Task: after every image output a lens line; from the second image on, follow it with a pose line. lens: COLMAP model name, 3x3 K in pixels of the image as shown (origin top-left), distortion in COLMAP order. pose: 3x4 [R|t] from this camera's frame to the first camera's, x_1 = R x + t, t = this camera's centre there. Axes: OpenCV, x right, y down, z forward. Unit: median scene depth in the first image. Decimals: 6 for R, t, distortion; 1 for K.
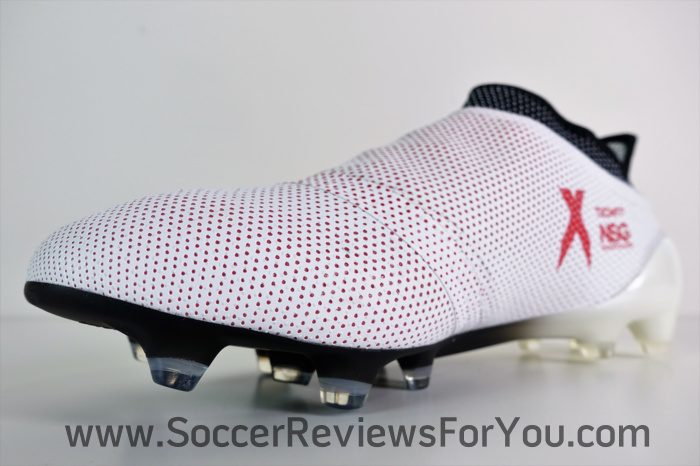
lens RADIAL K [[473.1, 0, 348.8], [0, 473.1, 236.0], [0, 0, 1]] dist [-0.000510, -0.005198]
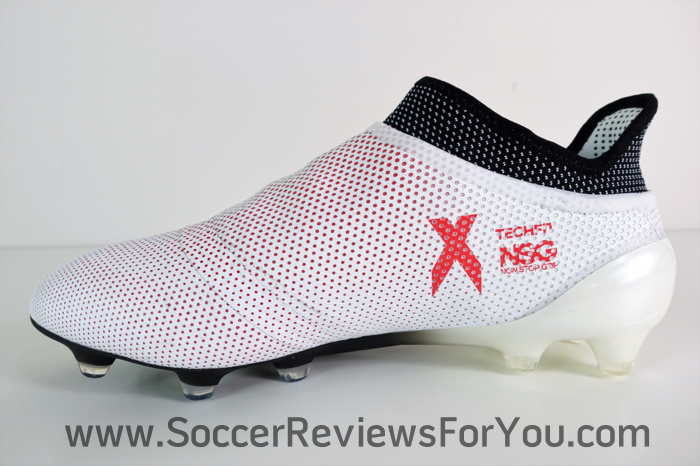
lens RADIAL K [[473.1, 0, 348.8], [0, 473.1, 236.0], [0, 0, 1]] dist [-0.000510, -0.005198]
pose [[0.864383, 0.064220, -0.498716, 0.795496], [0.083152, 0.959900, 0.267727, -0.348301], [0.495911, -0.272888, 0.824381, 0.087911]]
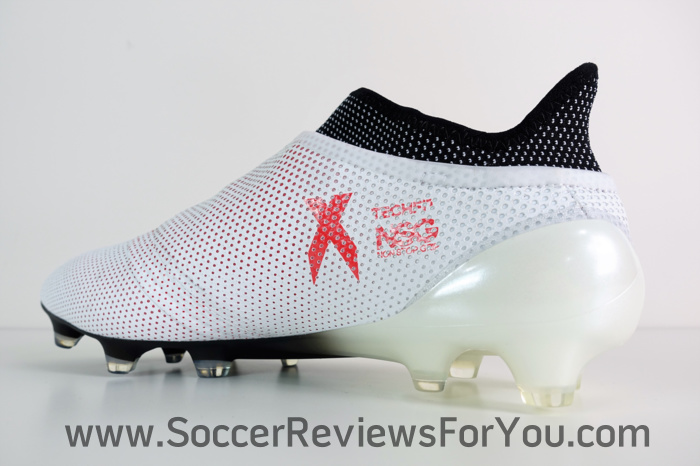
lens RADIAL K [[473.1, 0, 348.8], [0, 473.1, 236.0], [0, 0, 1]] dist [-0.000510, -0.005198]
pose [[0.577093, -0.092110, -0.811467, 1.289846], [0.089180, 0.994785, -0.049497, 0.030882], [0.811794, -0.043802, 0.582298, 0.497066]]
